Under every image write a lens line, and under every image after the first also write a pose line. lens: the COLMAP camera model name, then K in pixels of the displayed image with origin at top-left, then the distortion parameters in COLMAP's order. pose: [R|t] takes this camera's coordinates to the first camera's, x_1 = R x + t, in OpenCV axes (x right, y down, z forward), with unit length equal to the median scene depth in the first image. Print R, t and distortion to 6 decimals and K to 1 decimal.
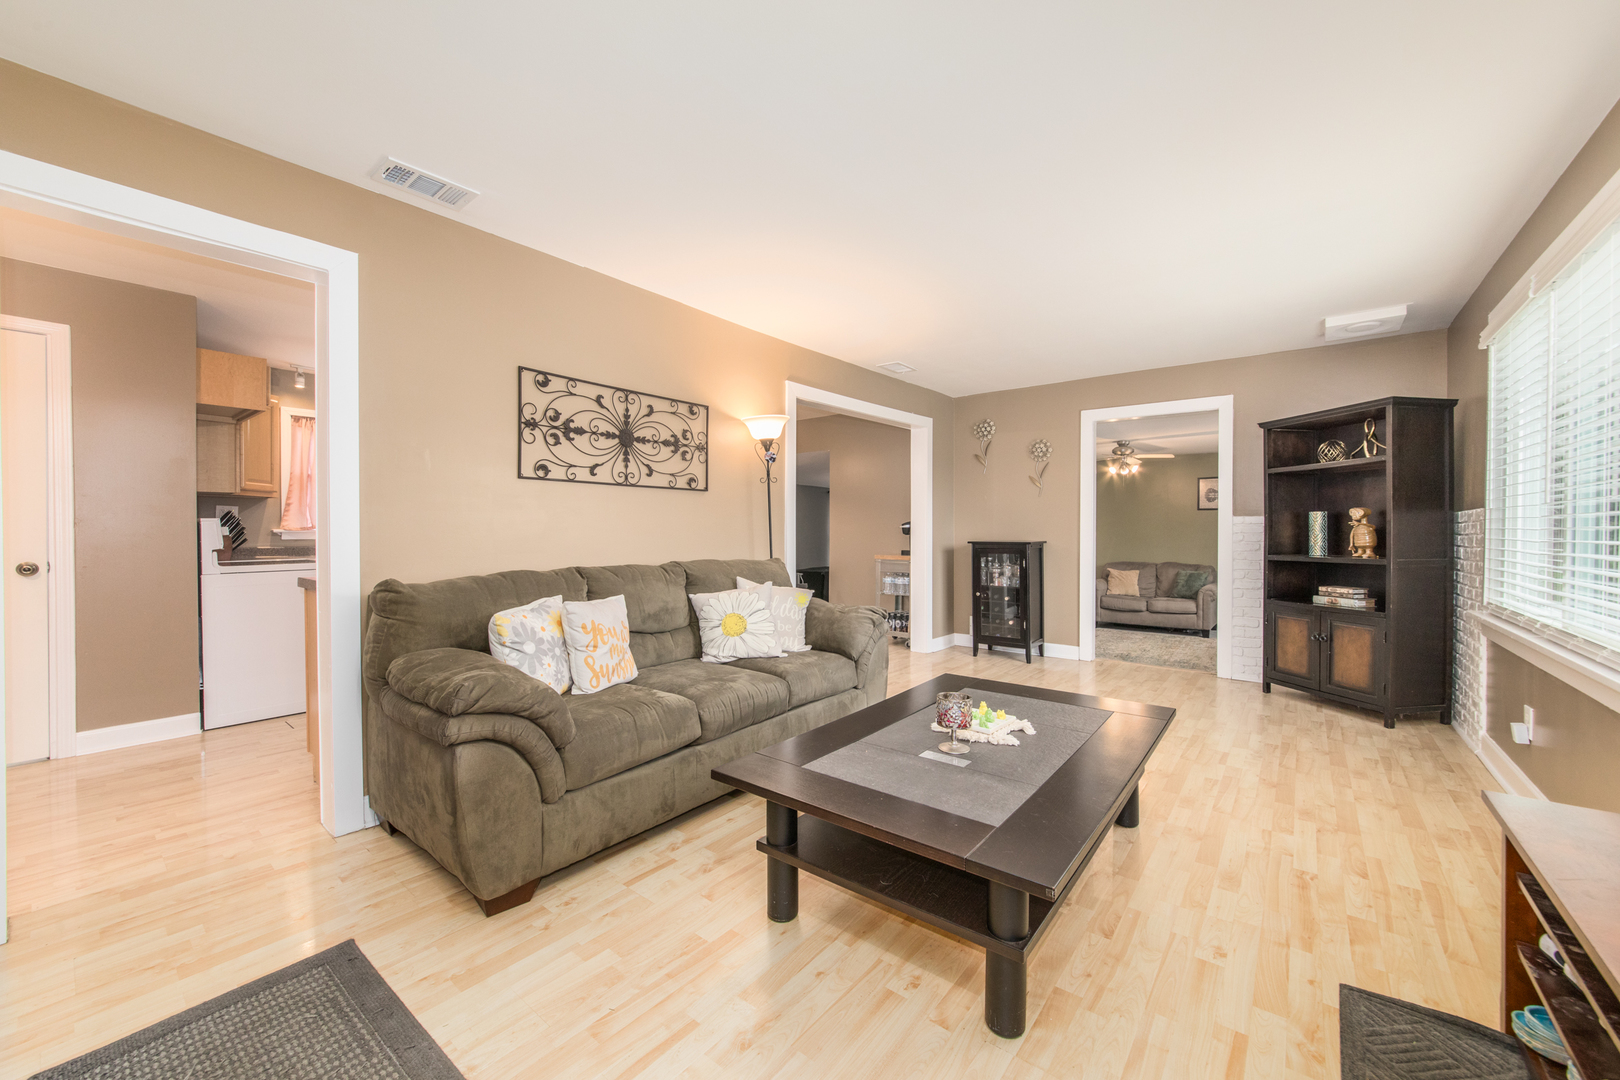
lens RADIAL K [[622.0, 0, 810.0], [0, 622.0, 540.0], [0, 0, 1]] dist [0.000368, 0.000031]
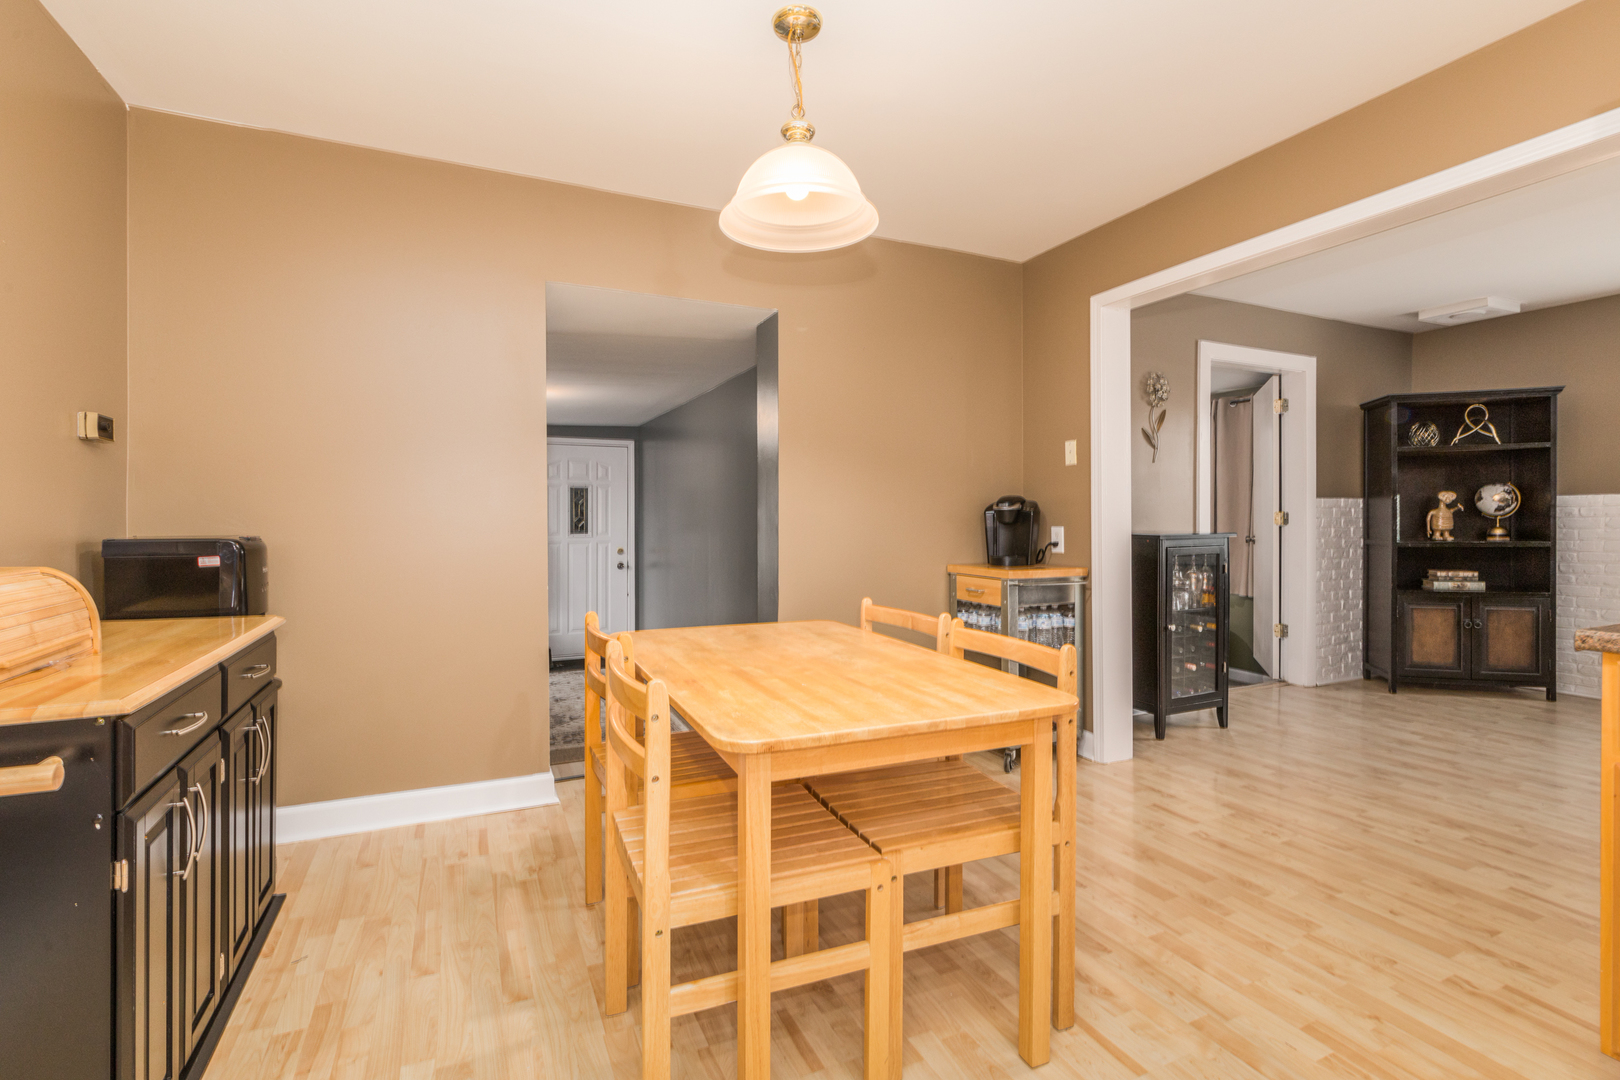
lens RADIAL K [[732.3, 0, 810.0], [0, 732.3, 540.0], [0, 0, 1]] dist [-0.002173, -0.000347]
pose [[0.443133, -0.033023, 0.895847, -0.648959], [0.013254, 0.999453, 0.030286, -0.022855], [-0.896358, -0.001547, 0.443329, 1.395750]]
